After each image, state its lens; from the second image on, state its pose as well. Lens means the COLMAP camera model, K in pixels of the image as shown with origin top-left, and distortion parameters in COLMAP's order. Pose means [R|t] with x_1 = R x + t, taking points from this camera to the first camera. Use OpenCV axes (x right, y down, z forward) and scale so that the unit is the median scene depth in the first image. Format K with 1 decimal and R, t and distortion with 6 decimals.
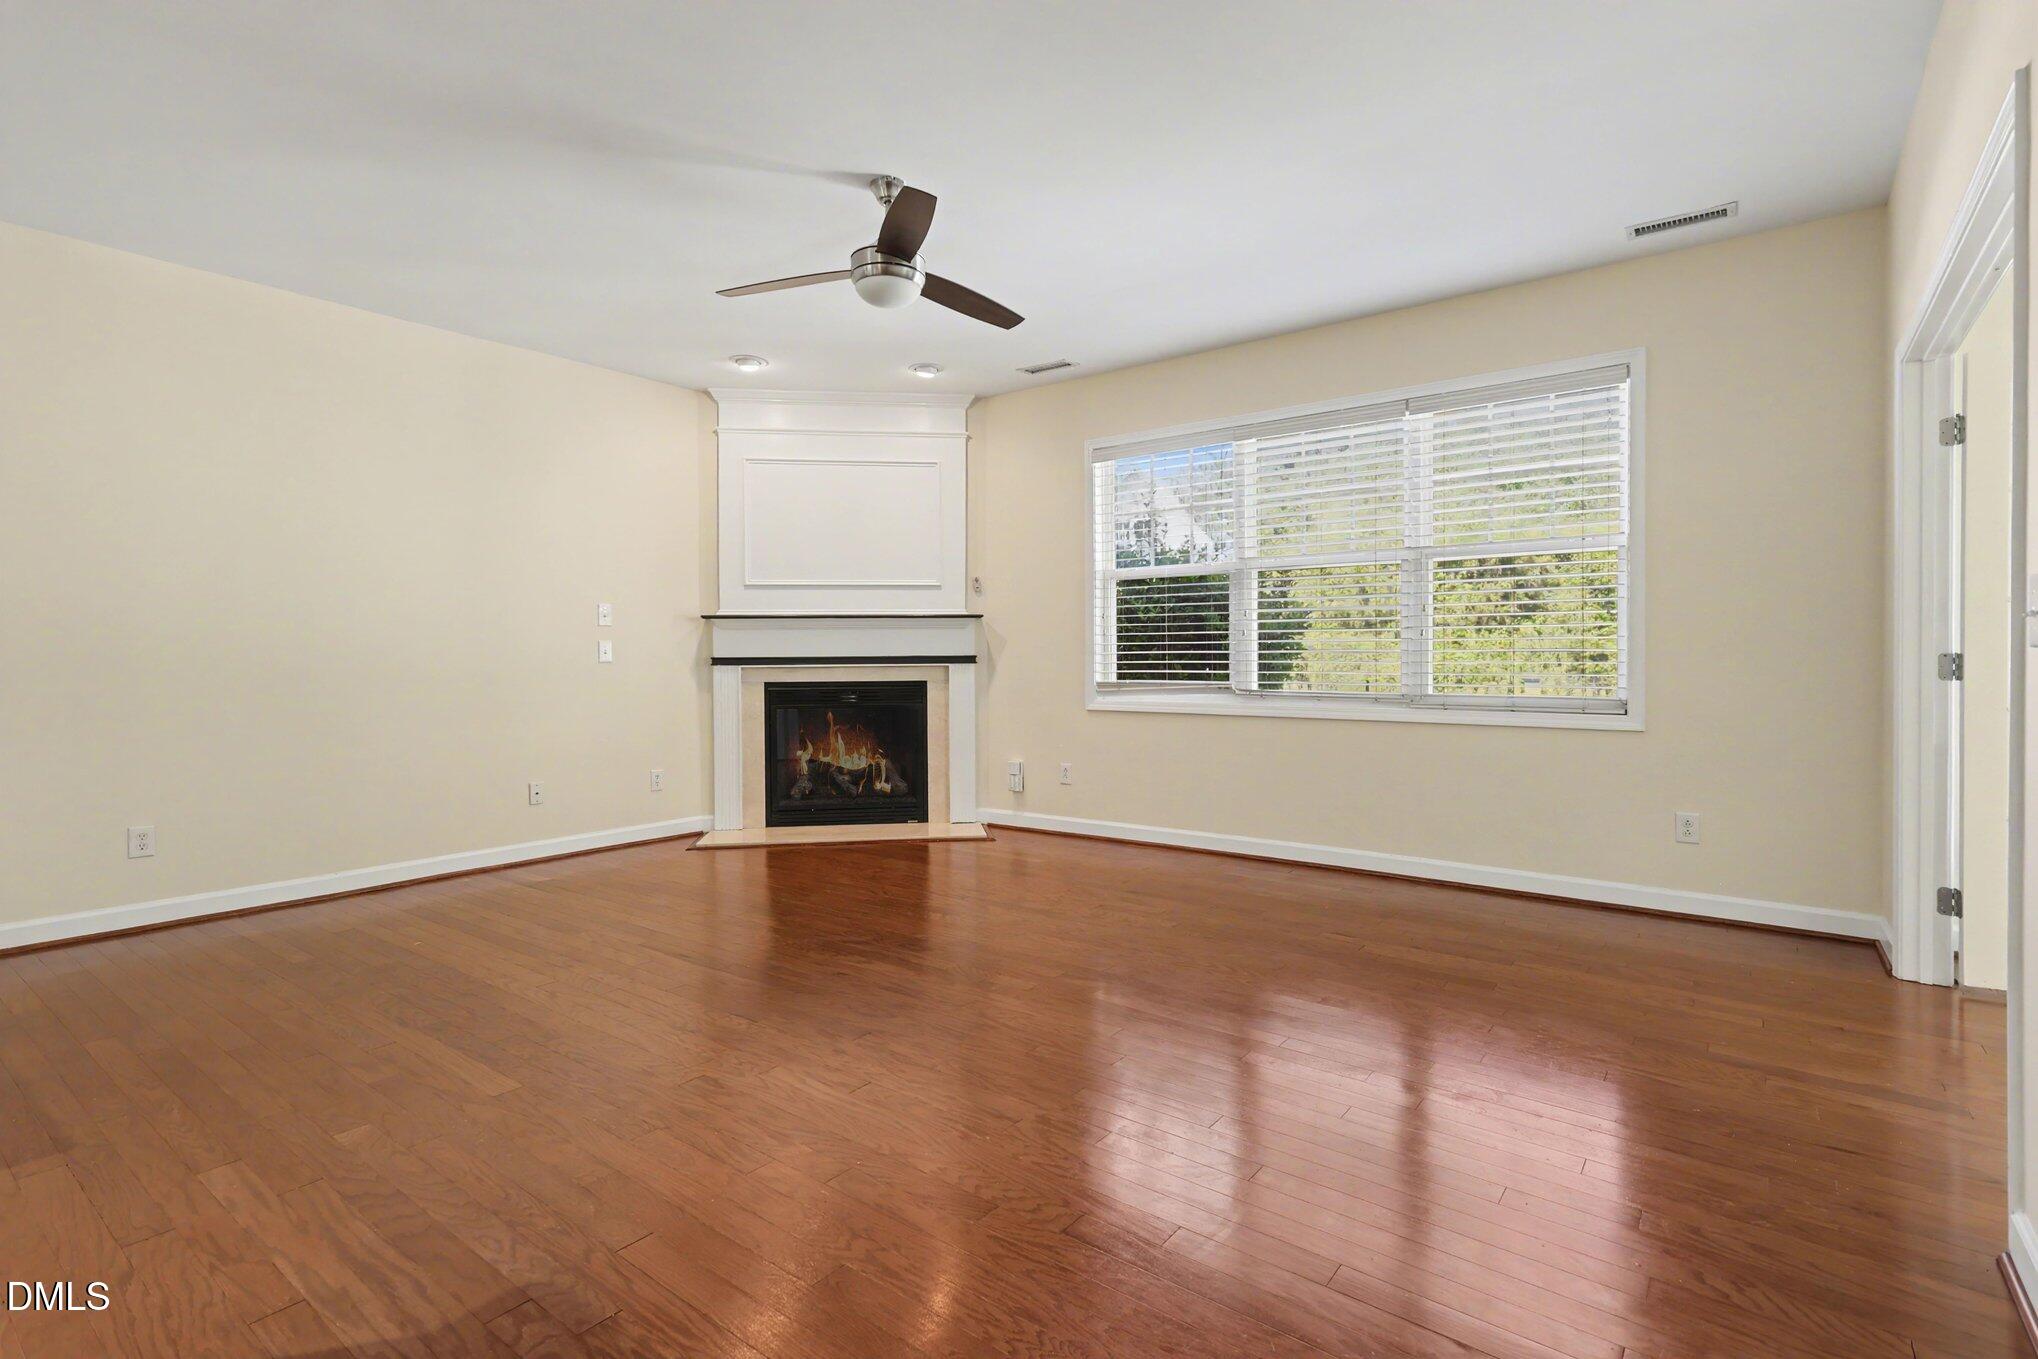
lens RADIAL K [[959.5, 0, 1036.0], [0, 959.5, 663.0], [0, 0, 1]] dist [-0.001745, 0.001234]
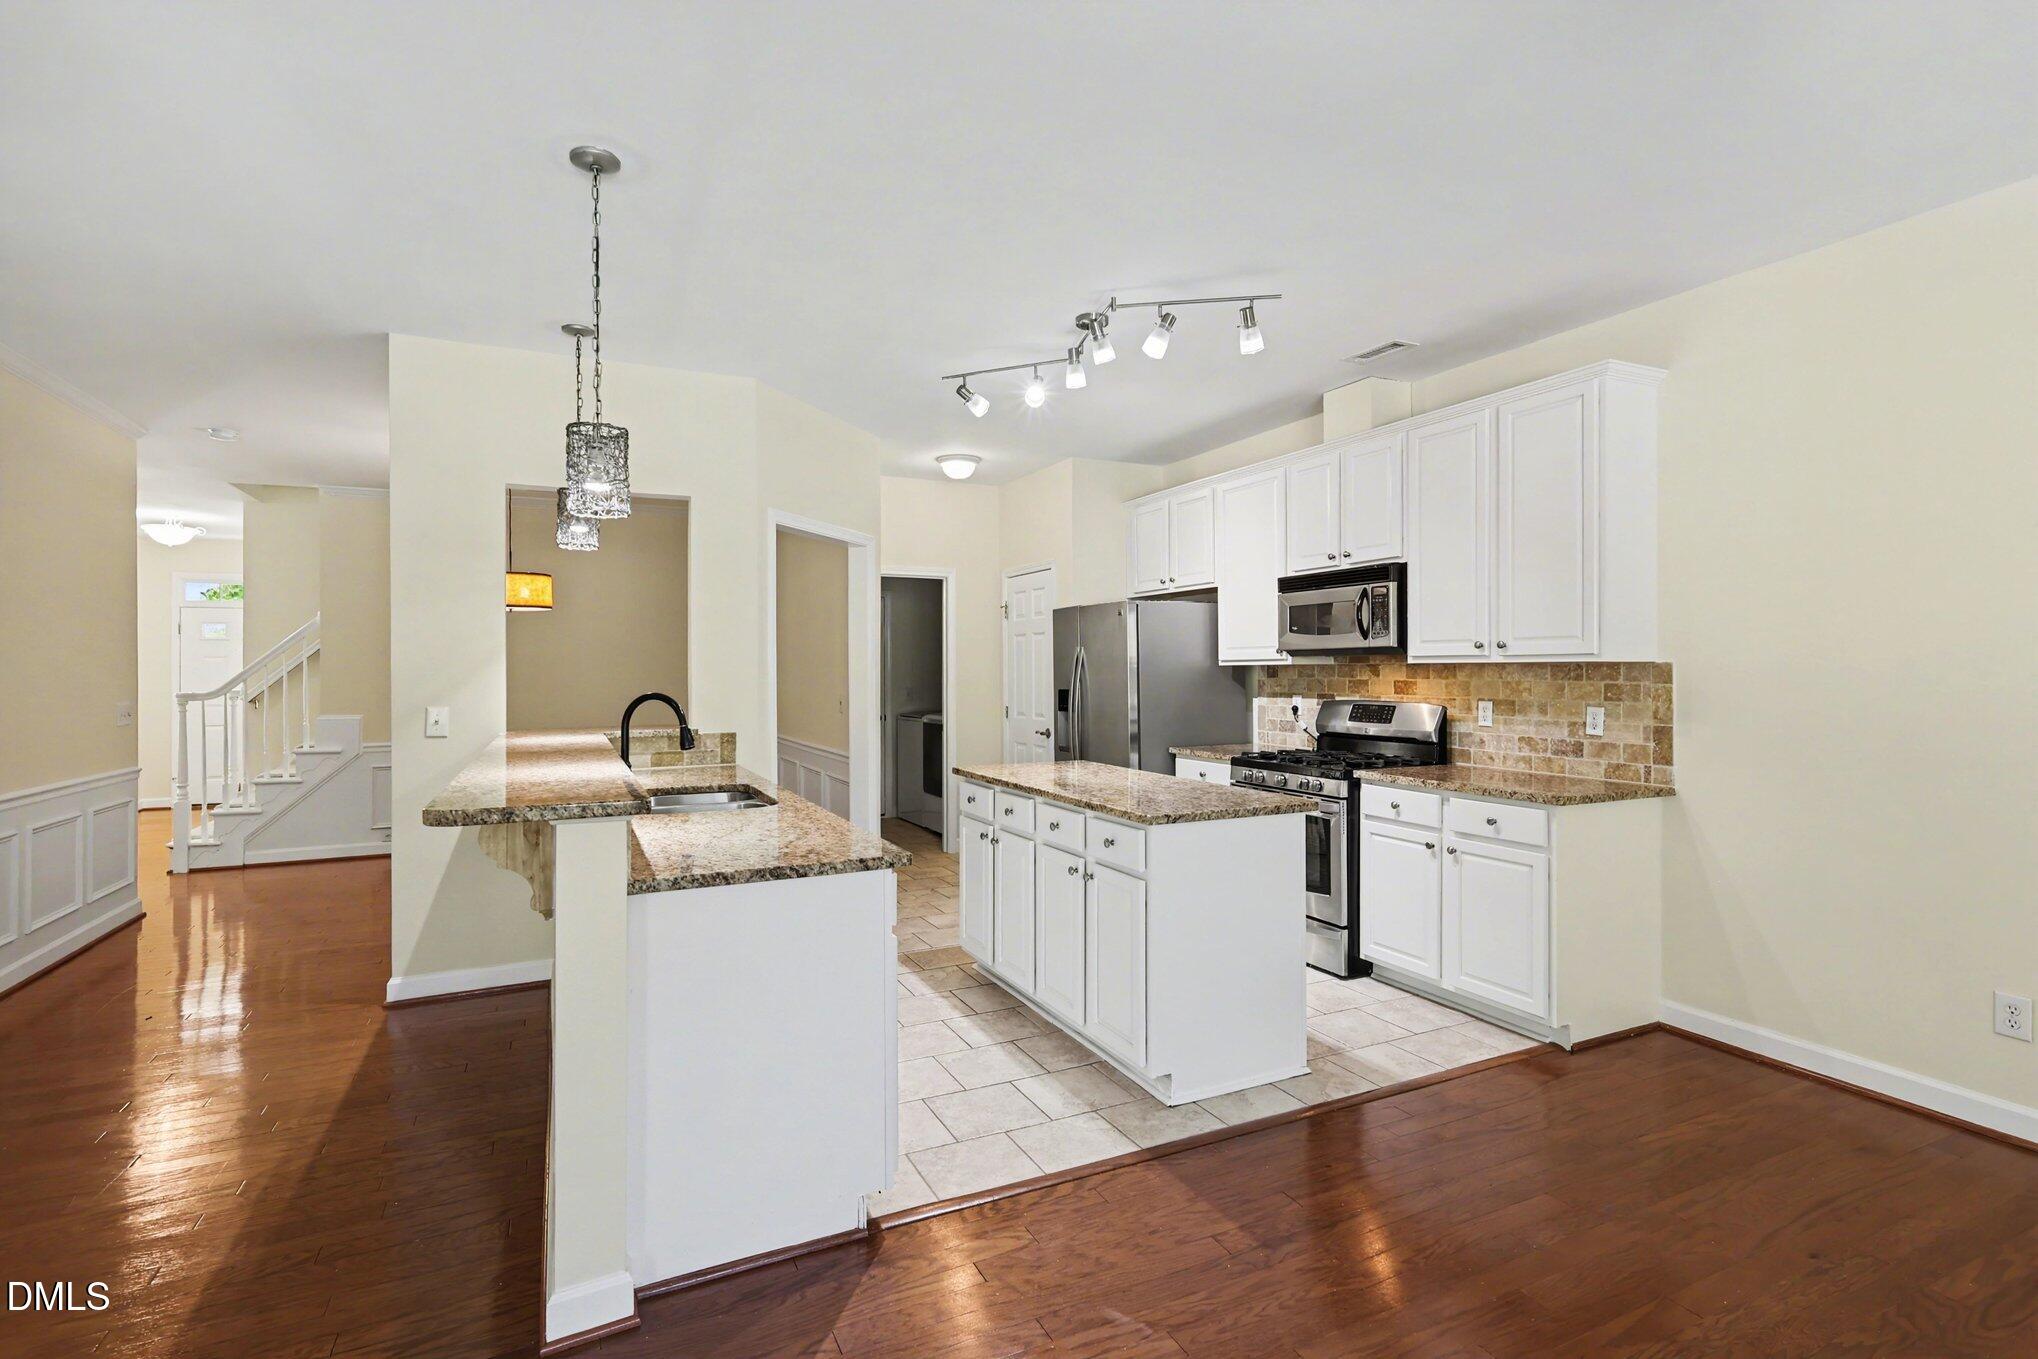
lens RADIAL K [[959.5, 0, 1015.4], [0, 959.5, 661.6], [0, 0, 1]] dist [-0.001745, 0.001234]
pose [[-0.451830, 0.003620, -0.892097, 0.013244], [0.000933, 0.999993, 0.003585, -0.050260], [0.892104, 0.000787, -0.451830, 0.435110]]
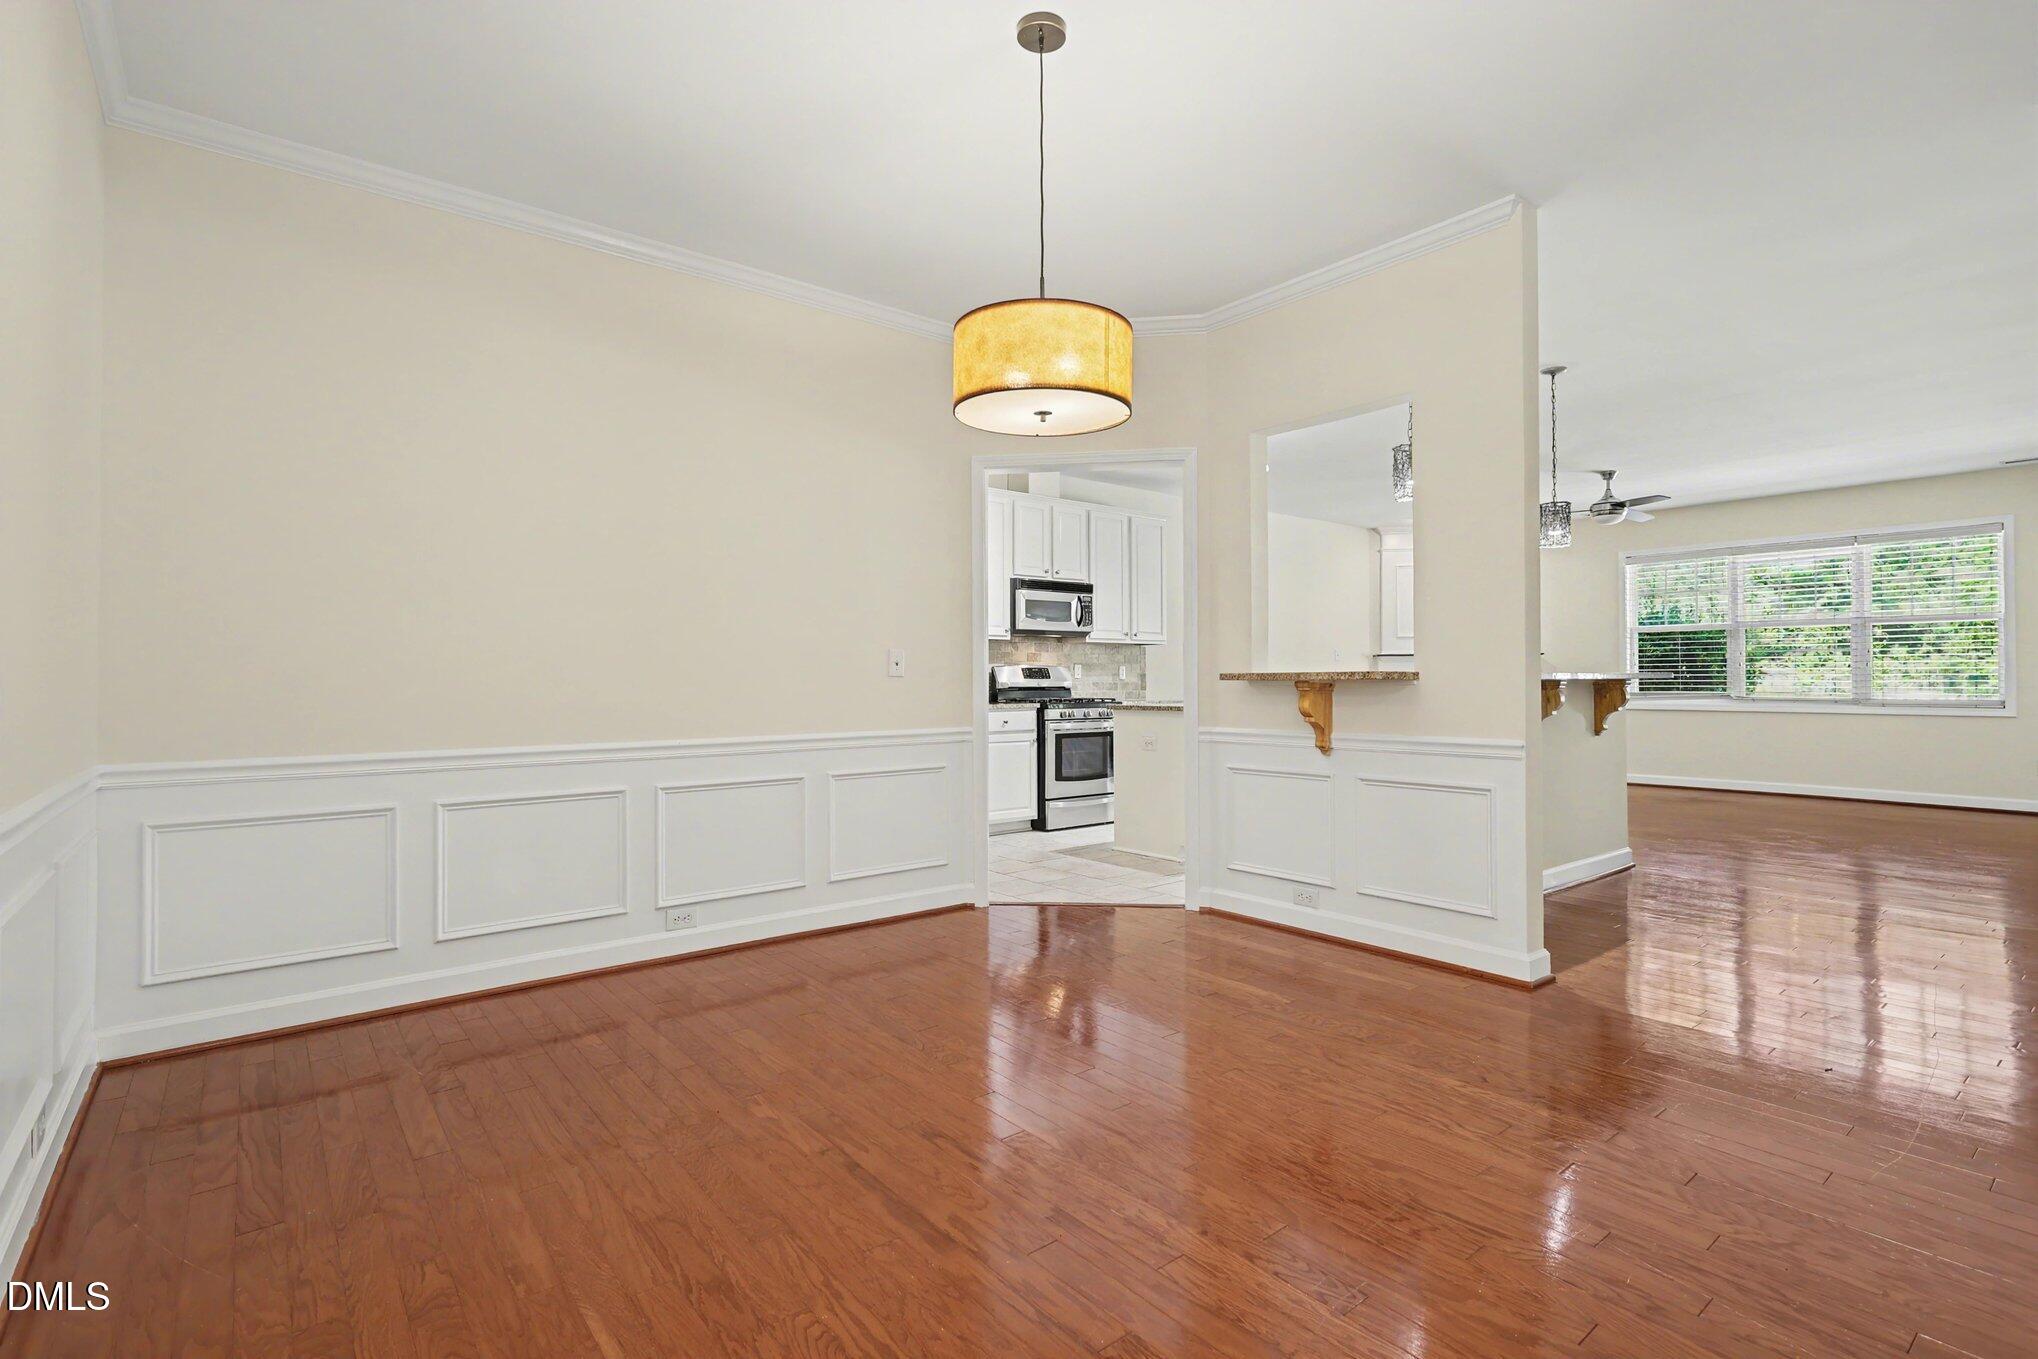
lens RADIAL K [[959.5, 0, 1017.3], [0, 959.5, 671.9], [0, 0, 1]] dist [-0.001745, 0.001234]
pose [[0.970727, -0.000532, -0.240184, -0.561343], [-0.003555, 0.999856, -0.016582, 0.015163], [0.240158, 0.016951, 0.970586, -0.892932]]
